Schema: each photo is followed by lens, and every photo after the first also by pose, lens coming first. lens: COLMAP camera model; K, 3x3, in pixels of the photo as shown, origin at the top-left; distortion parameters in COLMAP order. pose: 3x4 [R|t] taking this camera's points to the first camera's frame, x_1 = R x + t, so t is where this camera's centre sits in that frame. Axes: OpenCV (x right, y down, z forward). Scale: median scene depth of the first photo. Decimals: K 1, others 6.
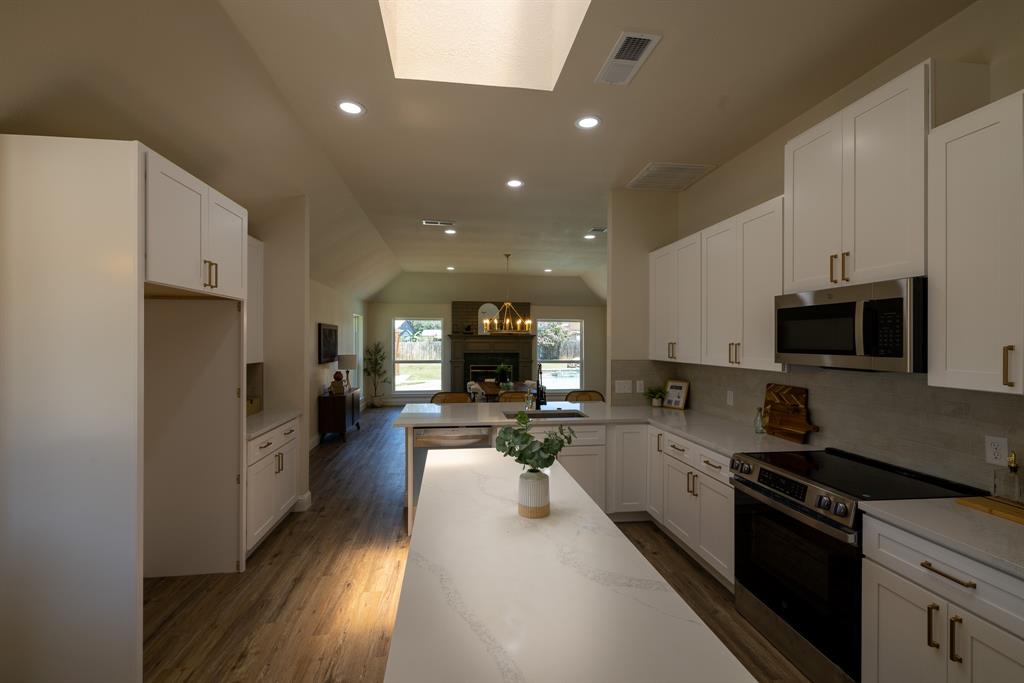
lens RADIAL K [[428.8, 0, 509.0], [0, 428.8, 337.0], [0, 0, 1]] dist [-0.001178, 0.000568]
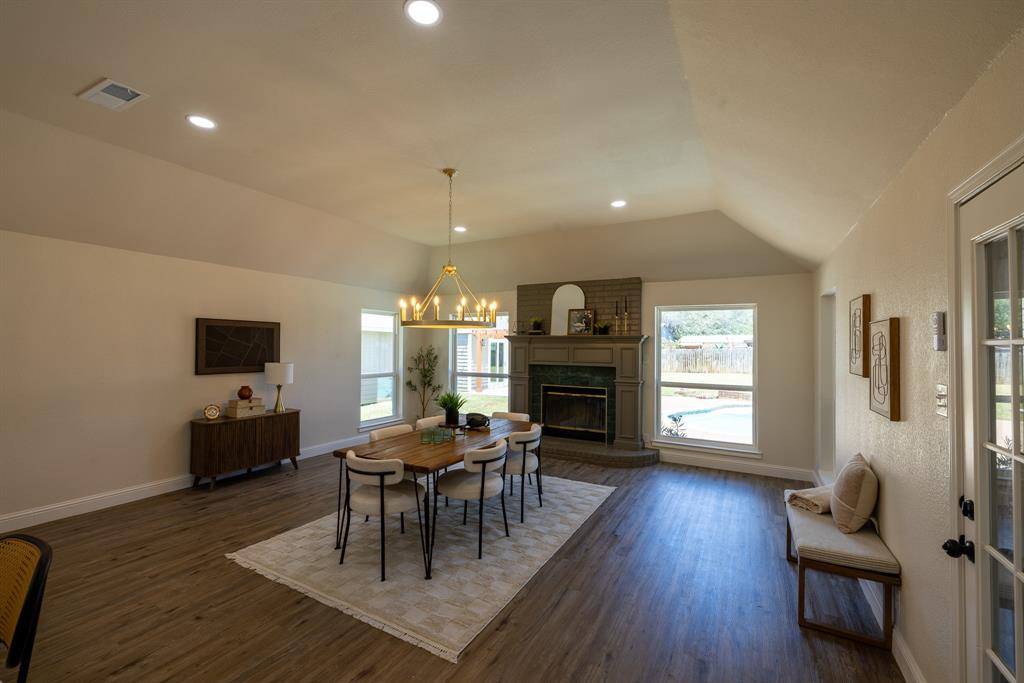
lens RADIAL K [[428.8, 0, 504.9], [0, 428.8, 355.5], [0, 0, 1]] dist [-0.001178, 0.000568]
pose [[0.790853, 0.017793, -0.611747, 0.795798], [0.000126, 0.999573, 0.029236, 0.015224], [0.612006, -0.023199, 0.790513, 1.413179]]
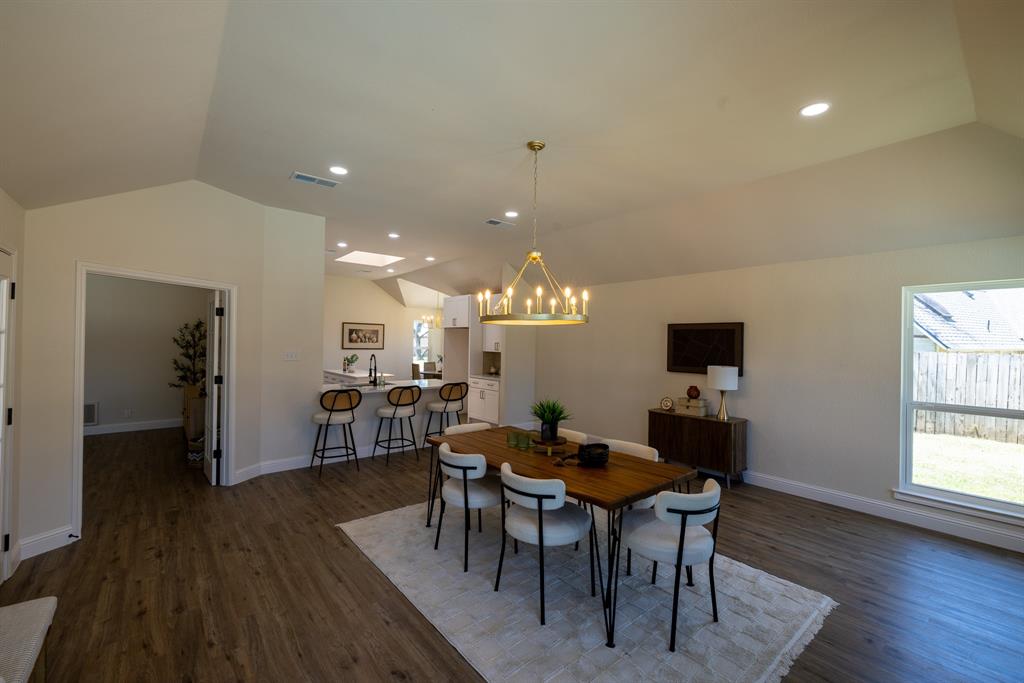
lens RADIAL K [[428.8, 0, 506.3], [0, 428.8, 342.2], [0, 0, 1]] dist [-0.001178, 0.000568]
pose [[-0.855458, -0.017688, -0.517569, 0.546693], [-0.015639, 0.999843, -0.008321, 0.029987], [0.517635, 0.000976, -0.855601, 3.067061]]
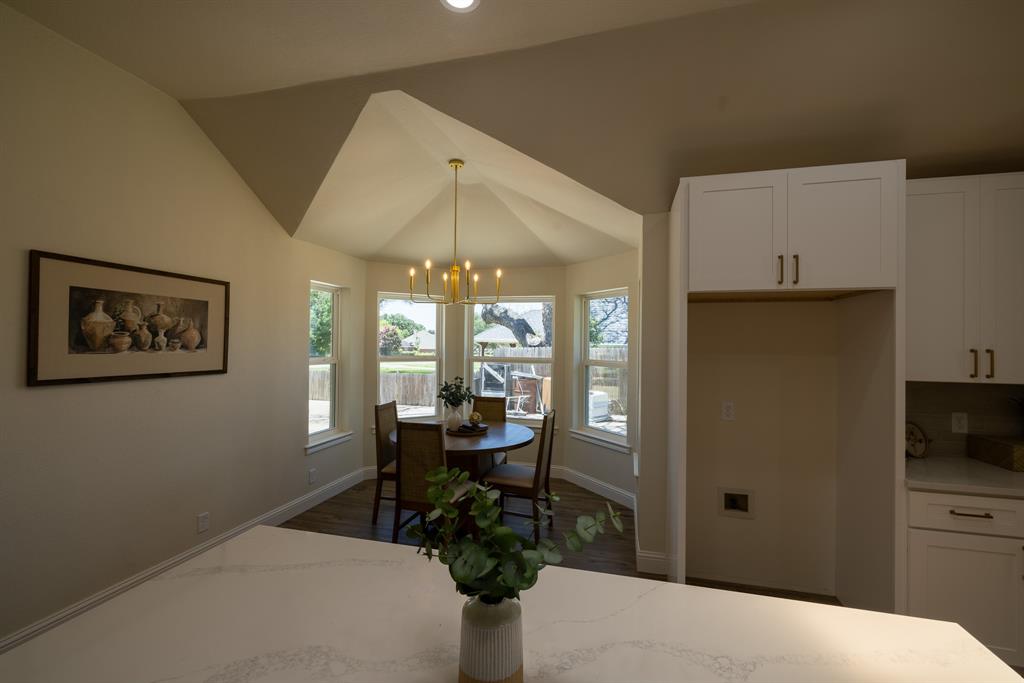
lens RADIAL K [[428.8, 0, 511.0], [0, 428.8, 341.7], [0, 0, 1]] dist [-0.001178, 0.000568]
pose [[-0.382937, -0.012436, -0.923691, 0.246693], [-0.004651, 0.999923, -0.011535, 0.013200], [0.923763, -0.000121, -0.382965, 0.590387]]
